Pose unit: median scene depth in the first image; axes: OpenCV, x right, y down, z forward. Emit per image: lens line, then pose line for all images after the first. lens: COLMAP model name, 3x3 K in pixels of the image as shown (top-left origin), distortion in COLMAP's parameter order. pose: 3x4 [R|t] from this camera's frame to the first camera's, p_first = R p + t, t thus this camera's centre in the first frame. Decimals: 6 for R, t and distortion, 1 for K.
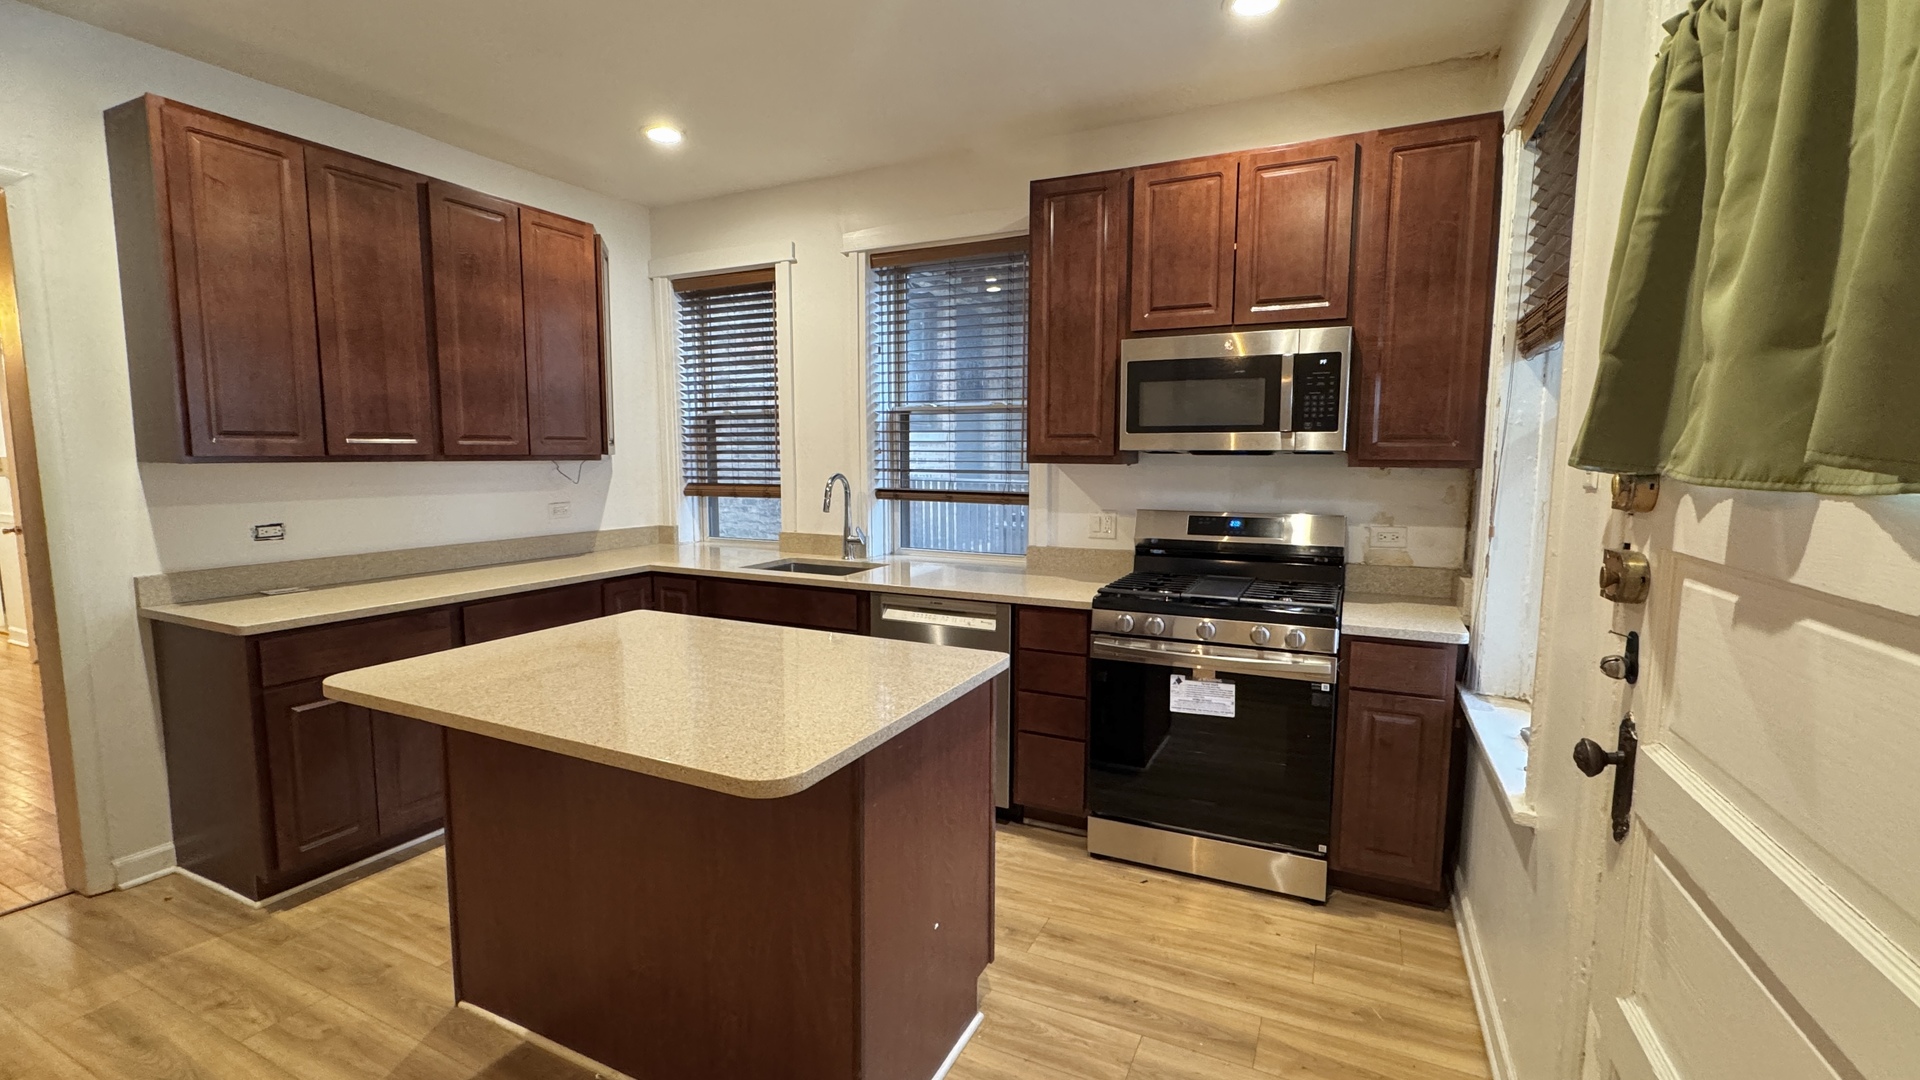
lens RADIAL K [[818.9, 0, 963.0], [0, 818.9, 536.9], [0, 0, 1]] dist [-0.000601, -0.000088]
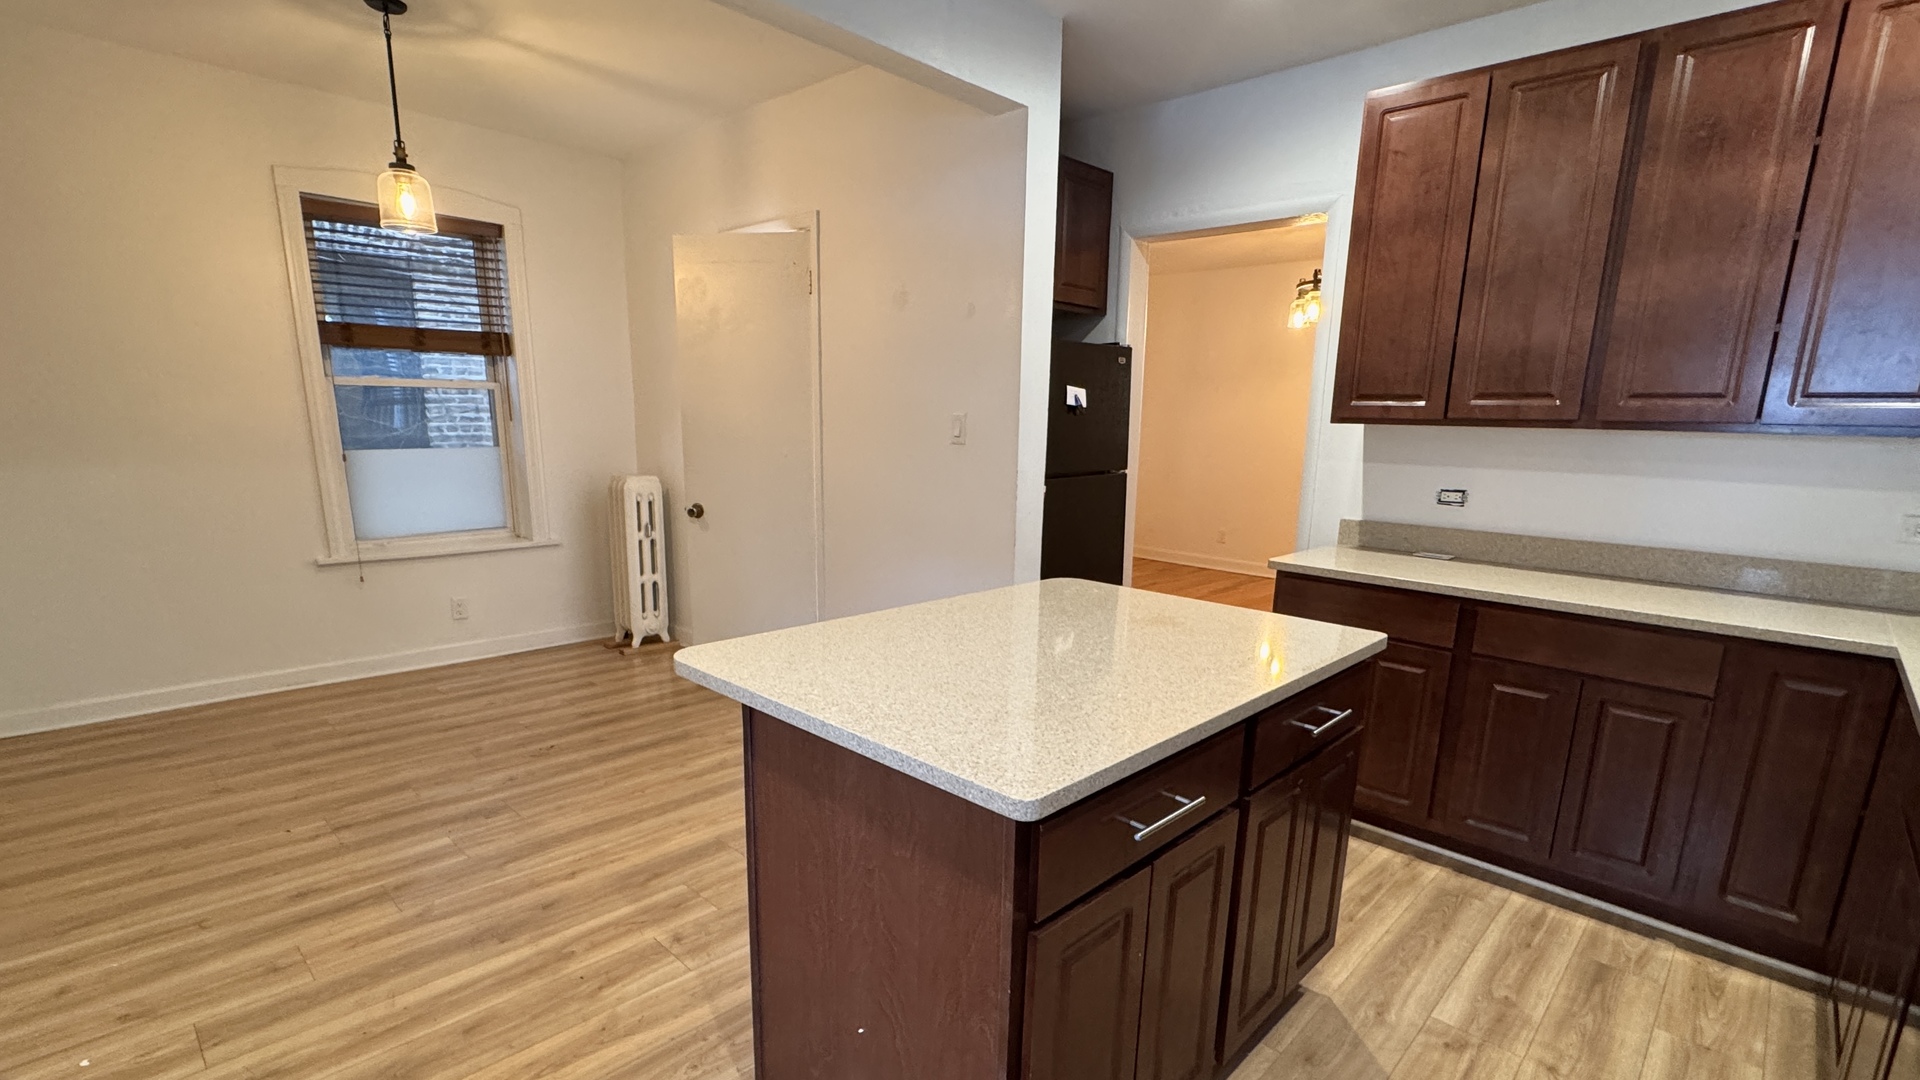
lens RADIAL K [[888.0, 0, 970.7], [0, 888.0, 628.5], [0, 0, 1]] dist [0.000330, -0.000487]
pose [[-0.301590, 0.215023, -0.928875, 0.393498], [-0.119823, 0.957965, 0.260662, -0.066590], [0.945878, 0.189914, -0.263148, 0.772175]]
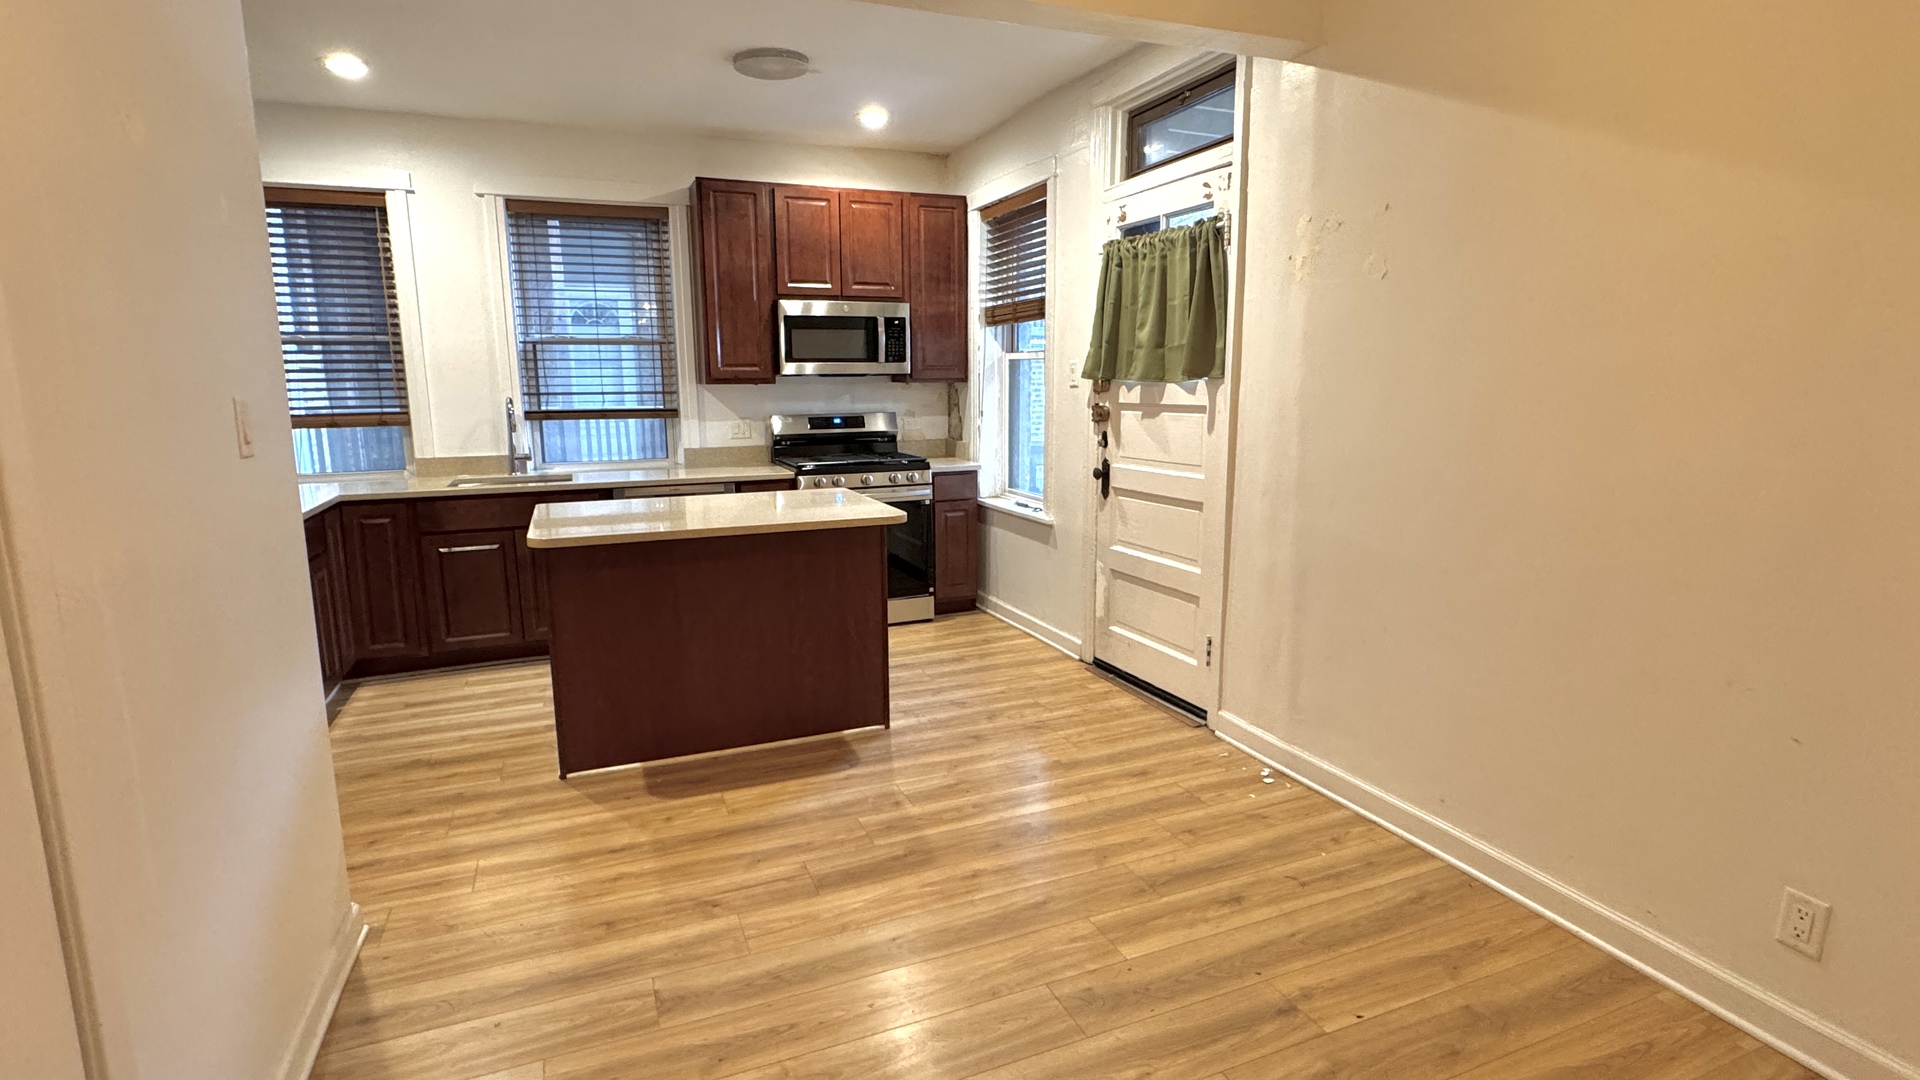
lens RADIAL K [[943.5, 0, 961.2], [0, 943.5, 539.5], [0, 0, 1]] dist [-0.001230, 0.000013]
pose [[0.662797, -0.137488, 0.736068, -0.915749], [0.086666, 0.990478, 0.106970, 0.037910], [-0.743767, -0.007108, 0.668402, -0.408091]]
